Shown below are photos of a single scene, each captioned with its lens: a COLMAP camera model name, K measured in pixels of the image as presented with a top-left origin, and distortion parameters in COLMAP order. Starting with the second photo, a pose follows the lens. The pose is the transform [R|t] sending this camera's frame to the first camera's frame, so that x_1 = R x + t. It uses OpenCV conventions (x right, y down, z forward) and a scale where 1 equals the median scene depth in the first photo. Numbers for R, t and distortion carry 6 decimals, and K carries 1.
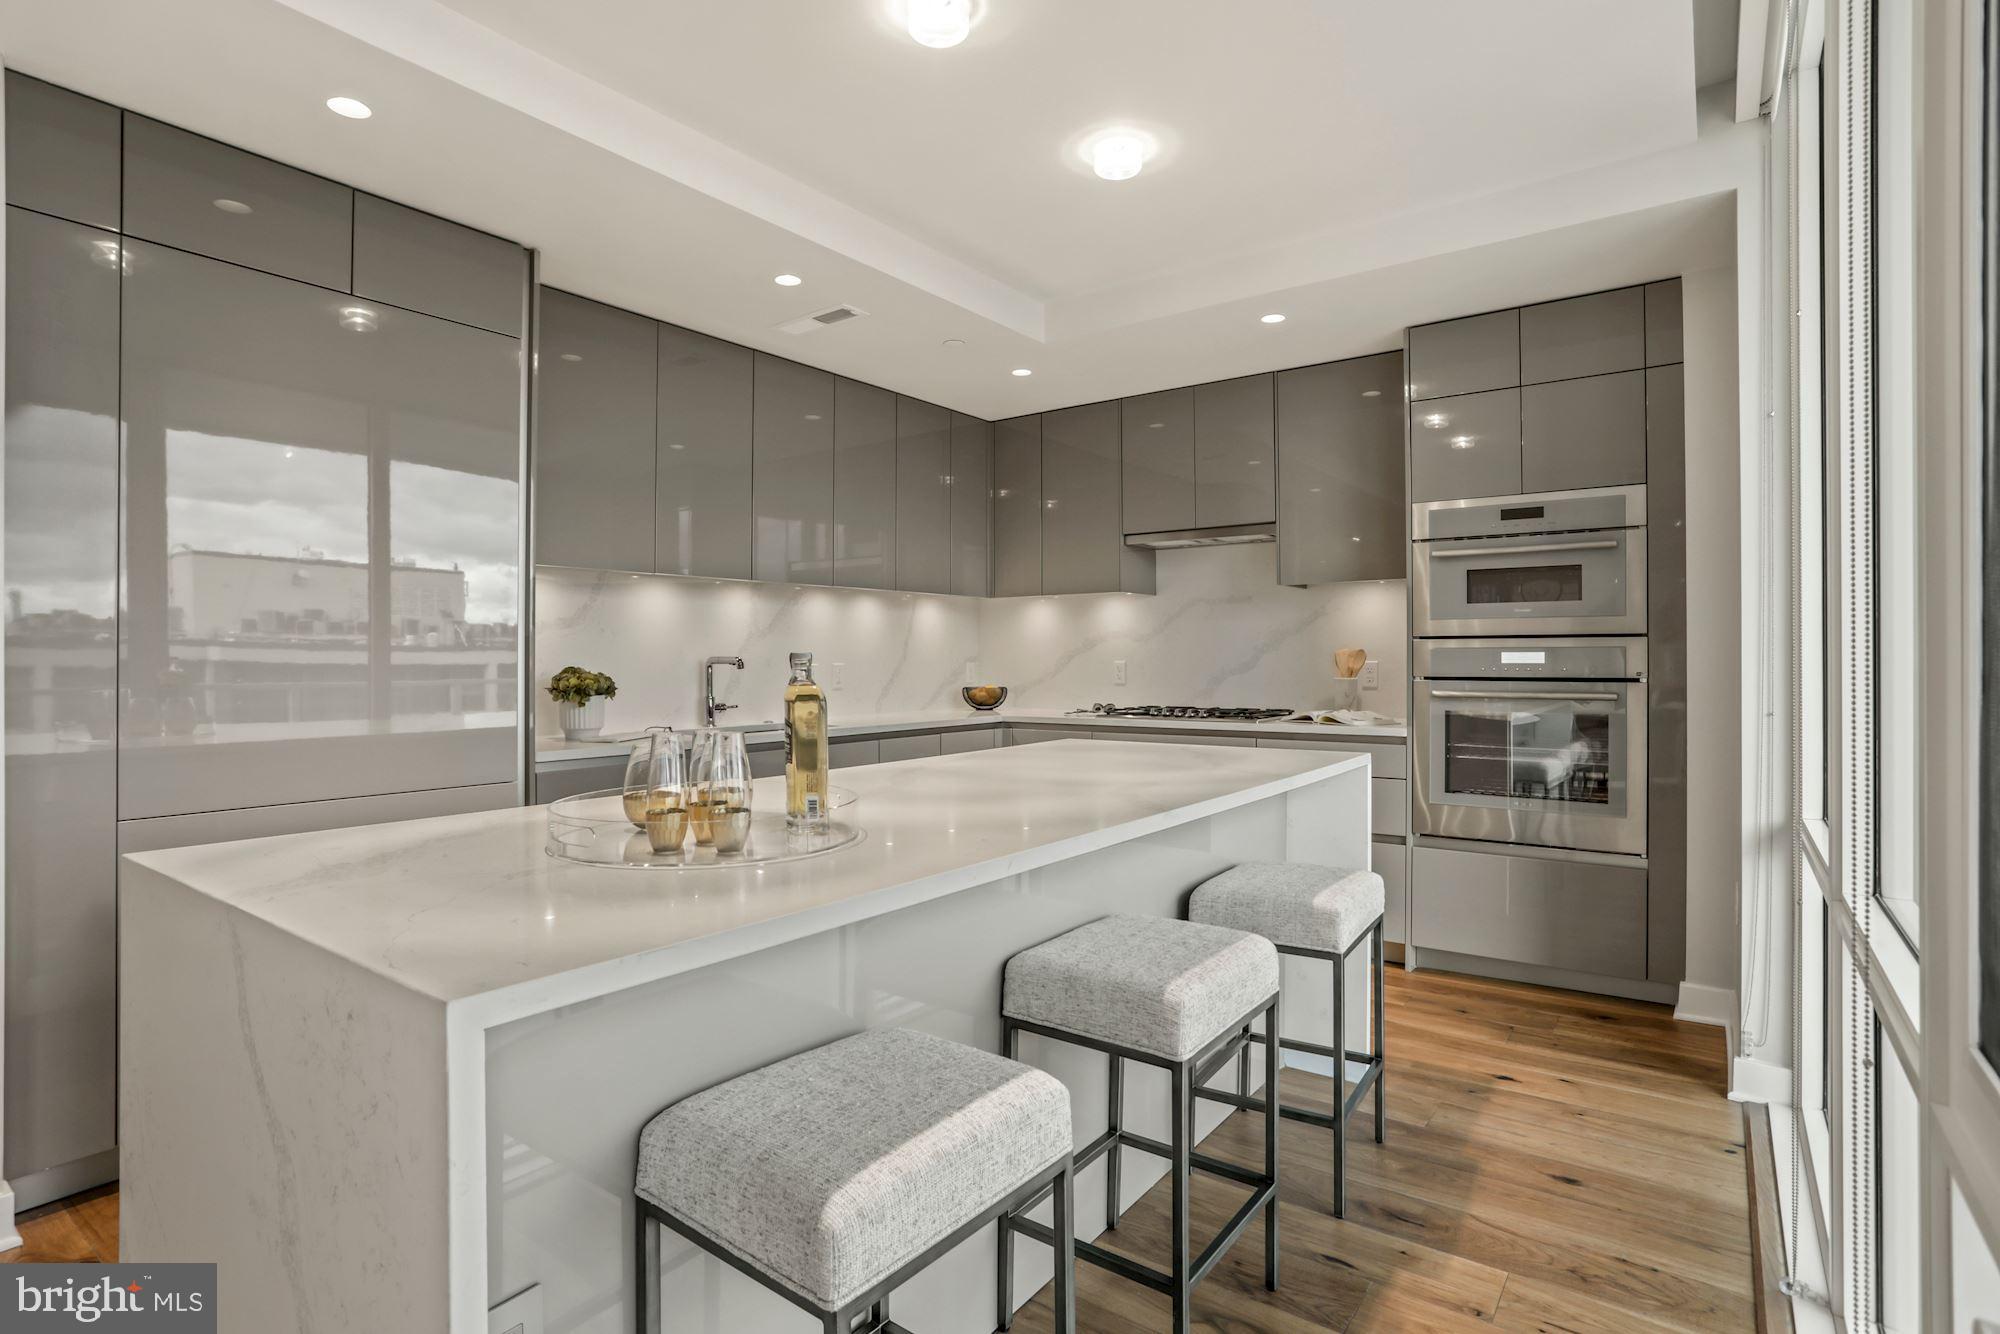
lens RADIAL K [[969.2, 0, 1003.3], [0, 969.2, 660.2], [0, 0, 1]] dist [-0.016775, 0.000293]
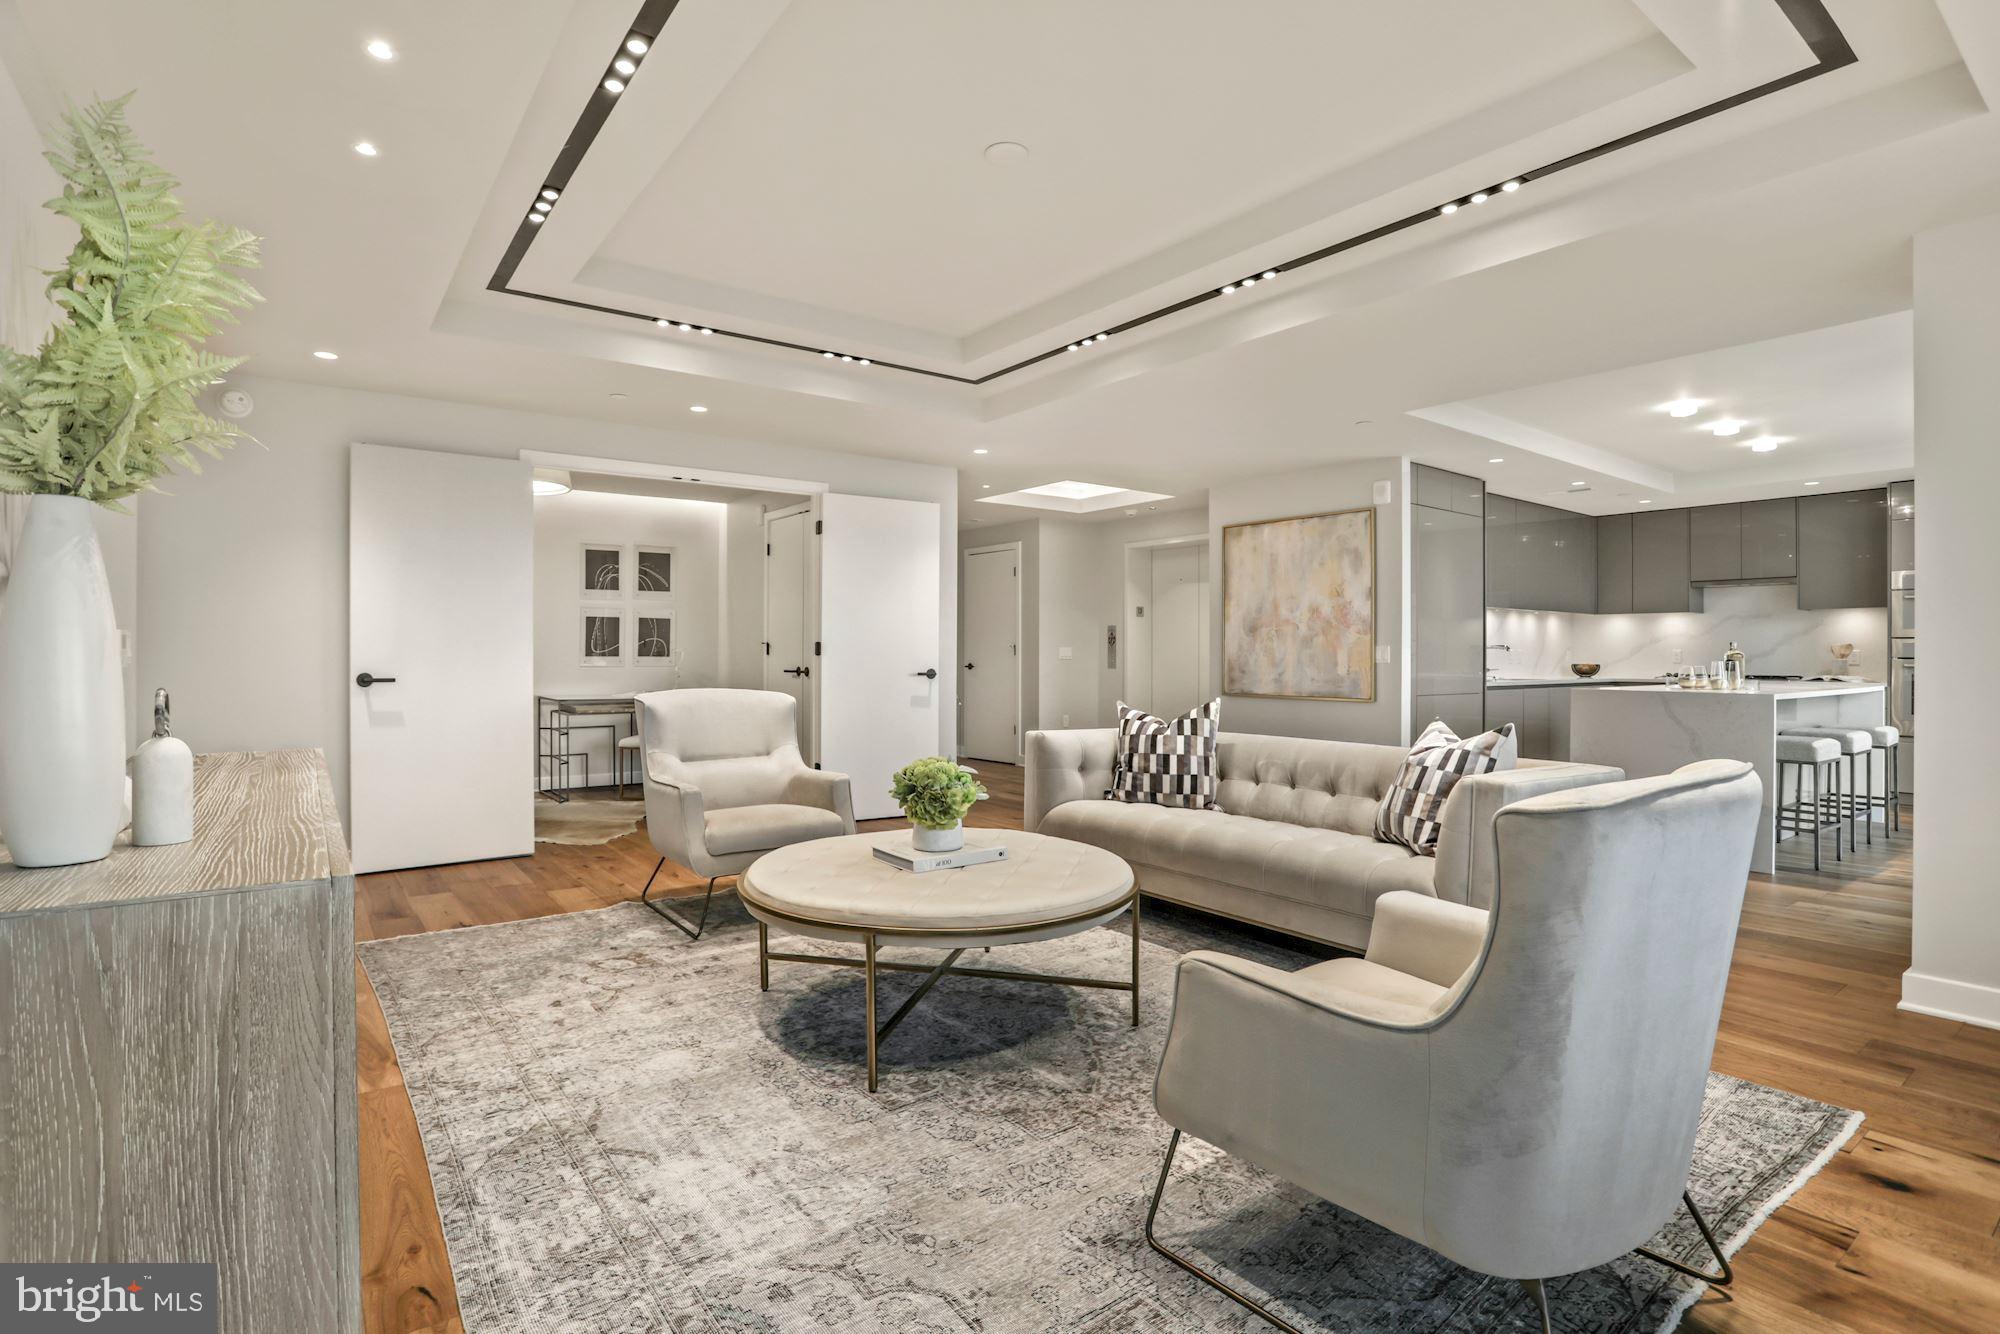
lens RADIAL K [[969.2, 0, 1003.3], [0, 969.2, 660.2], [0, 0, 1]] dist [-0.016775, 0.000293]
pose [[0.957806, 0.013317, -0.287106, -0.606103], [-0.012754, 0.999911, 0.003832, 0.031362], [0.287132, -0.000008, 0.957891, -1.129033]]
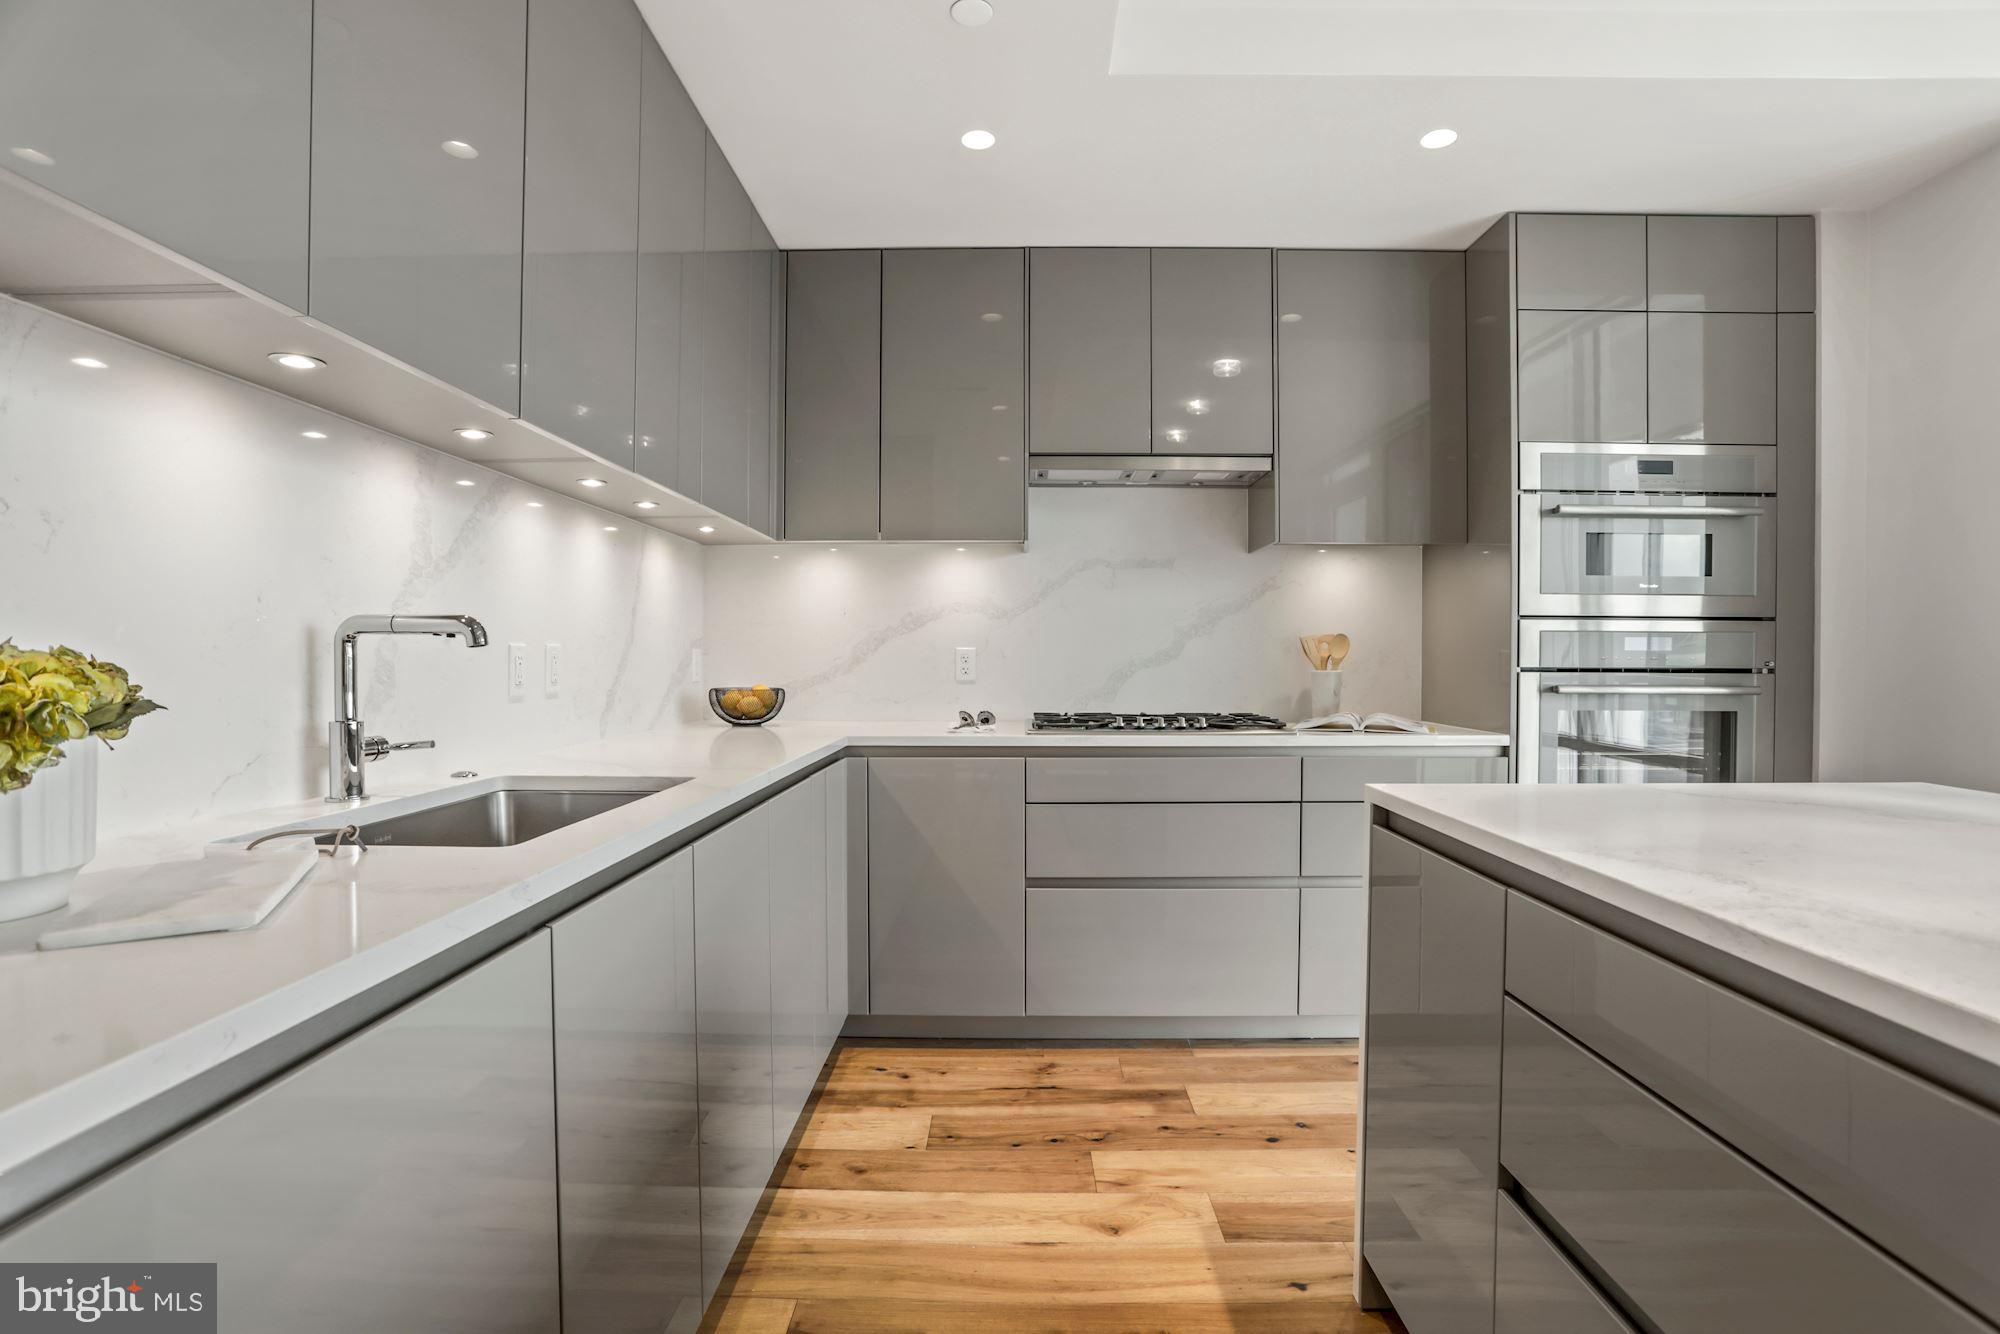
lens RADIAL K [[969.2, 0, 1003.3], [0, 969.2, 660.2], [0, 0, 1]] dist [-0.016775, 0.000293]
pose [[0.810029, 0.005449, 0.586364, -0.278682], [-0.006524, 0.999979, -0.000279, 0.010890], [-0.586353, -0.003599, 0.810048, 0.482549]]
